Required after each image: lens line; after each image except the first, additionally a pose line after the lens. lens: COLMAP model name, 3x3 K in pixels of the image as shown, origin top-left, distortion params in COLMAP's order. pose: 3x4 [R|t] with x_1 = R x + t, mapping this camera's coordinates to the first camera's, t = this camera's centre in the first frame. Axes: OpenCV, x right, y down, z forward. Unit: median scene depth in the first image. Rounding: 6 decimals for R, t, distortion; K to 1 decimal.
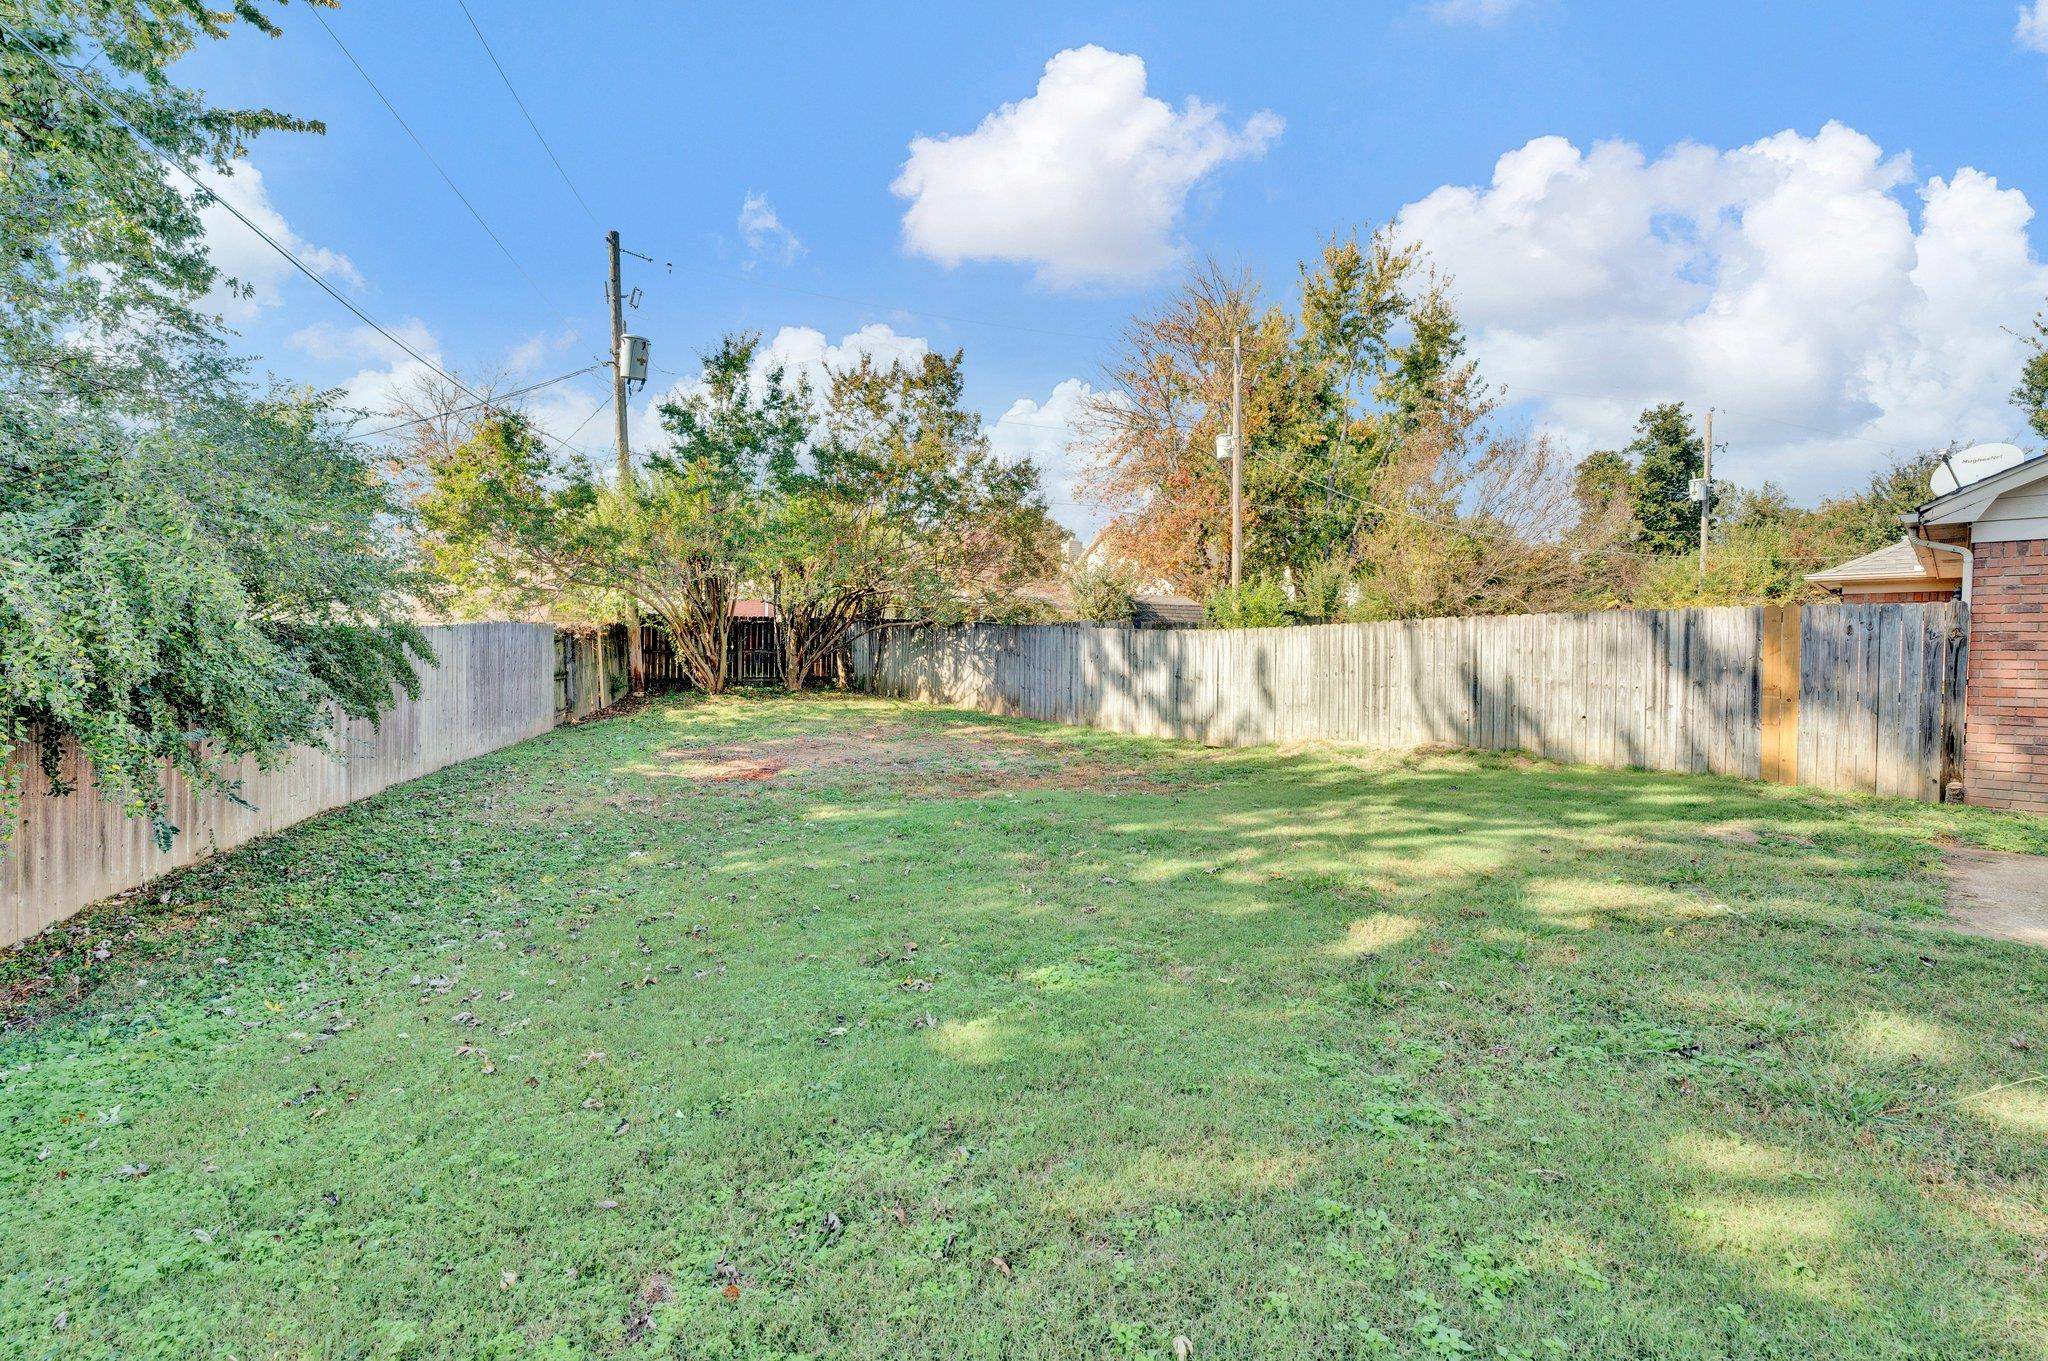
lens RADIAL K [[864.5, 0, 1024.0], [0, 864.5, 680.5], [0, 0, 1]] dist [-0.006813, 0.000253]
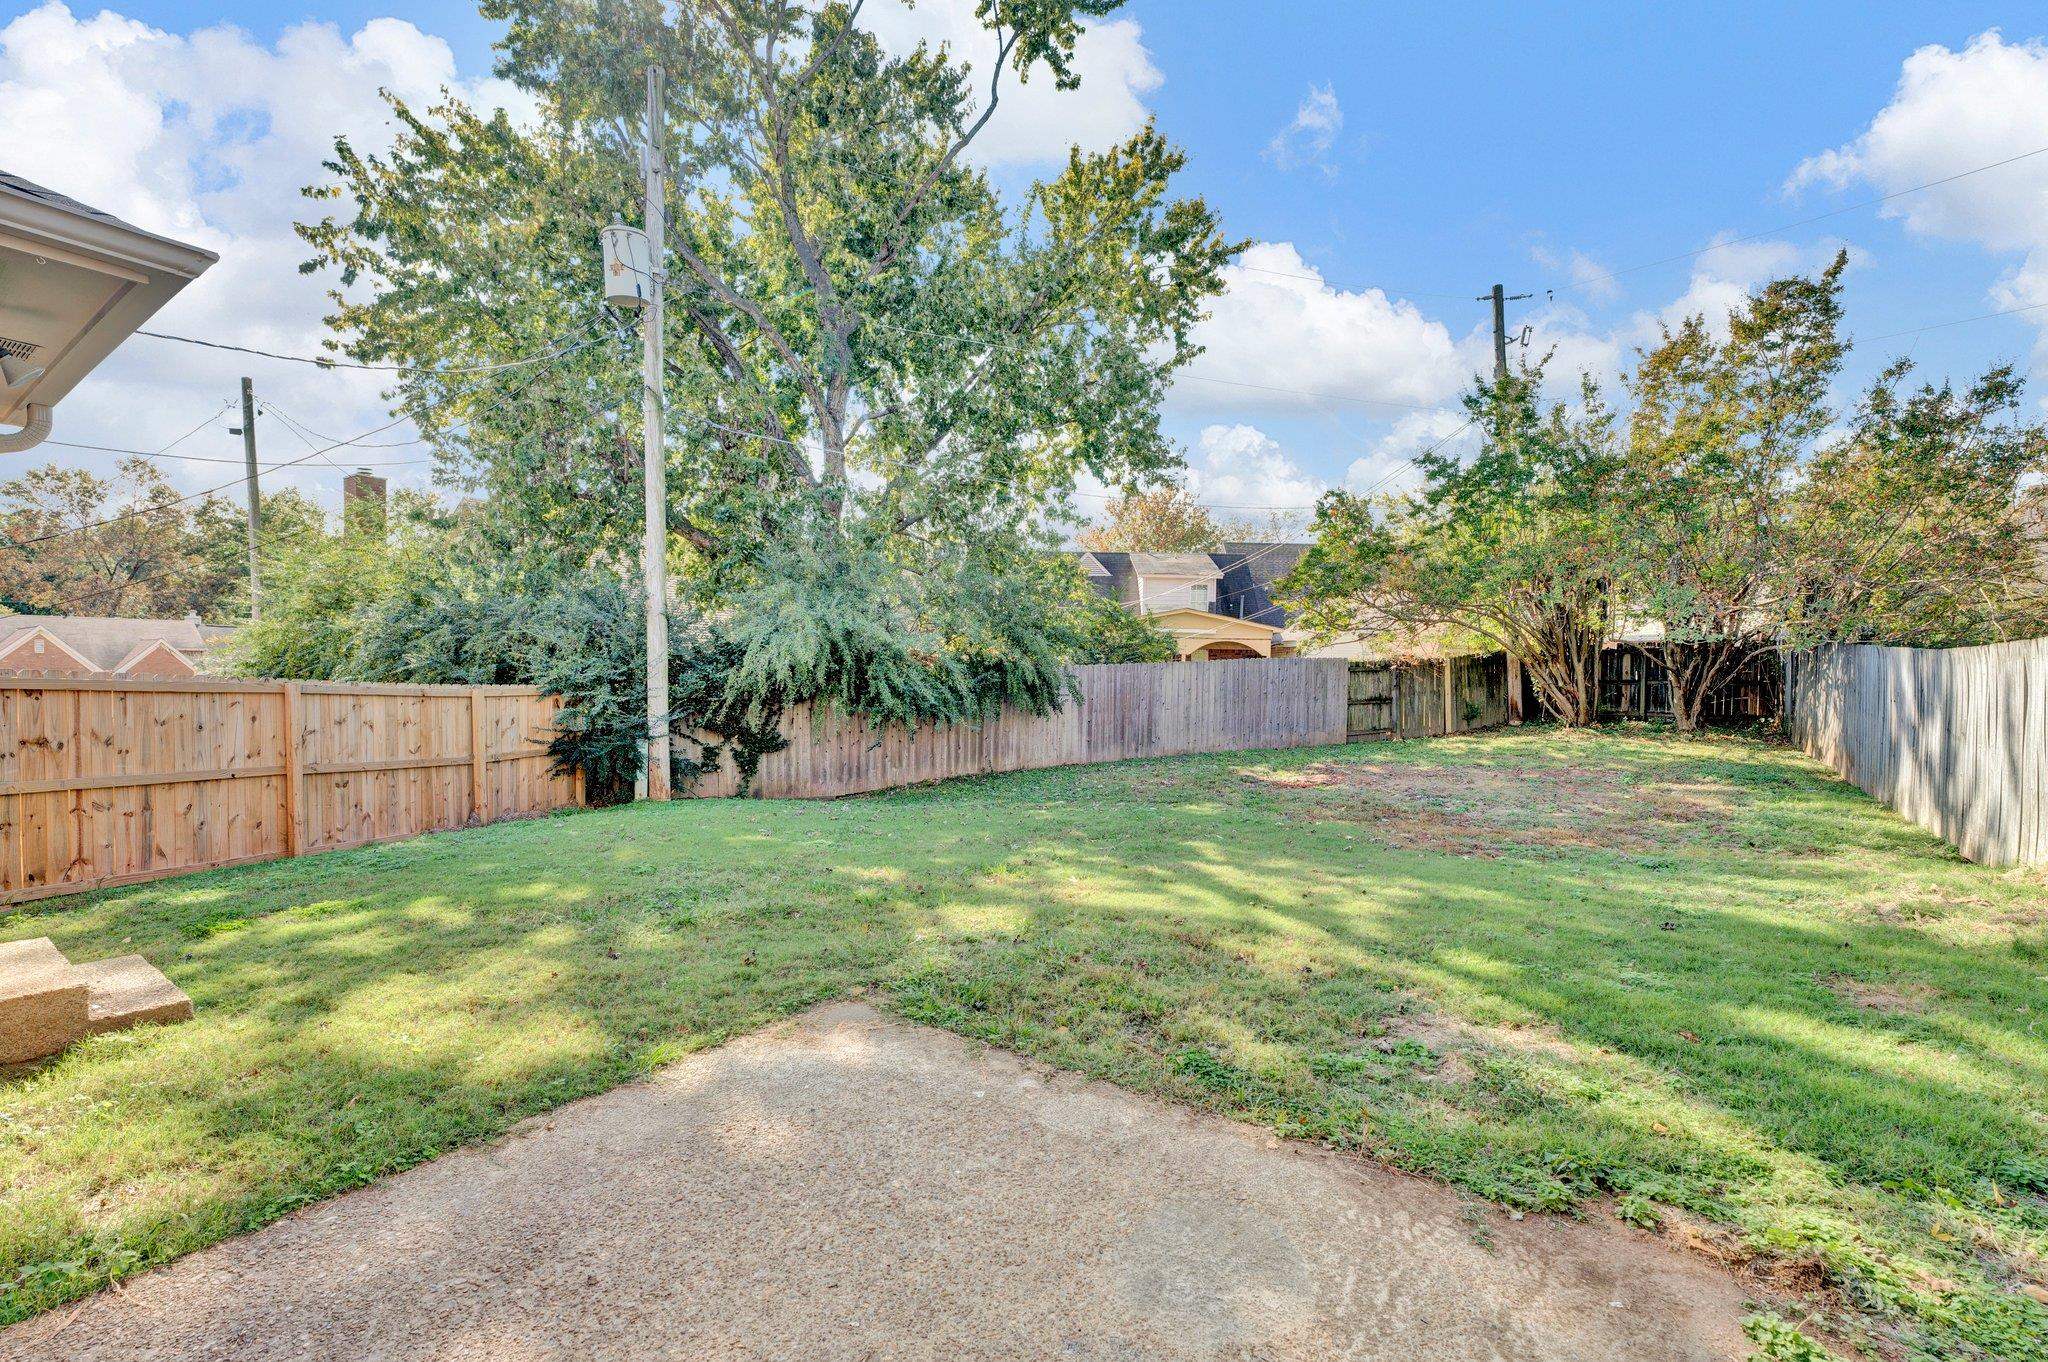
lens RADIAL K [[864.5, 0, 1024.0], [0, 864.5, 681.0], [0, 0, 1]] dist [-0.006813, 0.000253]
pose [[0.258722, 0.006838, -0.965928, 0.426289], [-0.042113, 0.999104, -0.004207, -0.005737], [0.965033, 0.041766, 0.258778, 0.192874]]
